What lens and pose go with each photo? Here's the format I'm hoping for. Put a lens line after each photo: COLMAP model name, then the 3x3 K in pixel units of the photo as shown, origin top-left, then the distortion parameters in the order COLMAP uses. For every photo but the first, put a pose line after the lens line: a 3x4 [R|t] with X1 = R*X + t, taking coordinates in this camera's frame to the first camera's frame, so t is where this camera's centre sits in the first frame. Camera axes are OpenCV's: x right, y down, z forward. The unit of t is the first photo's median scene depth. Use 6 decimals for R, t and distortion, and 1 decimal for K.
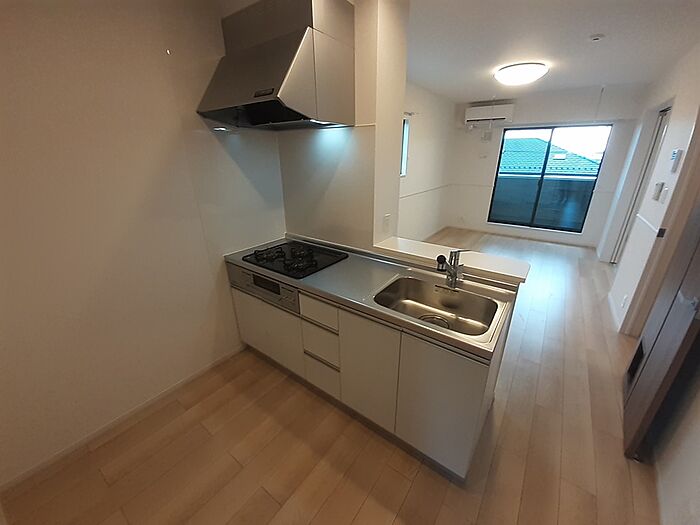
lens RADIAL K [[282.2, 0, 343.0], [0, 282.2, 266.3], [0, 0, 1]] dist [-0.011385, -0.003714]
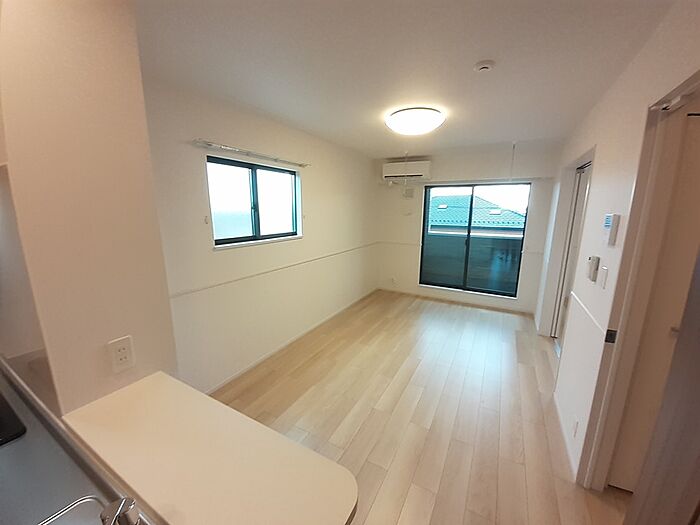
lens RADIAL K [[282.2, 0, 343.4], [0, 282.2, 265.1], [0, 0, 1]] dist [-0.011385, -0.003714]
pose [[0.991396, -0.009592, 0.130544, 0.207546], [0.031960, 0.984865, -0.170353, -0.093716], [-0.126934, 0.173060, 0.976697, 0.192936]]
